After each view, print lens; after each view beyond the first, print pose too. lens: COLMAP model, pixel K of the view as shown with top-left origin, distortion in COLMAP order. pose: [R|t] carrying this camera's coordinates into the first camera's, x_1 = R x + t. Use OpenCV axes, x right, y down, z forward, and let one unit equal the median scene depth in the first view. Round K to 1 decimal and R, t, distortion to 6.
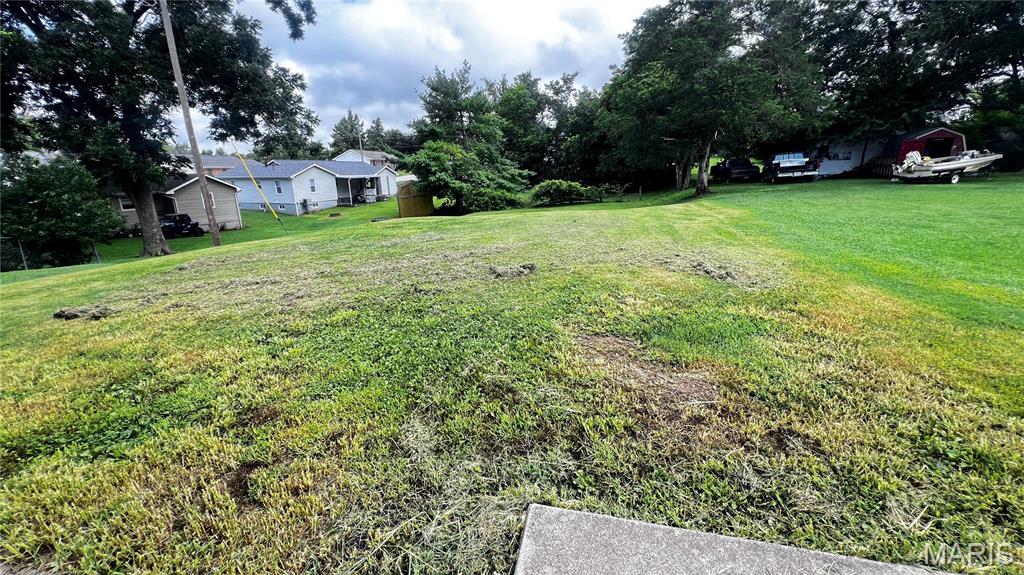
lens RADIAL K [[409.6, 0, 512.1], [0, 409.6, 289.4], [0, 0, 1]] dist [-0.001291, -0.000018]
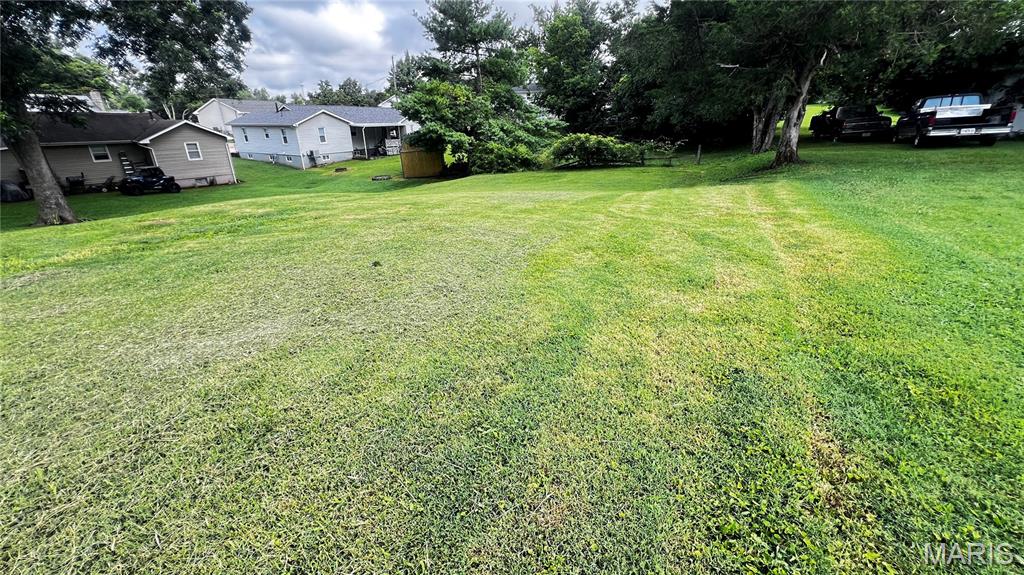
lens RADIAL K [[409.6, 0, 512.1], [0, 409.6, 289.4], [0, 0, 1]] dist [-0.001291, -0.000018]
pose [[0.986001, 0.072220, -0.150284, 0.110096], [-0.054922, 0.991703, 0.116228, -0.062657], [0.157431, -0.106347, 0.981787, 0.207667]]
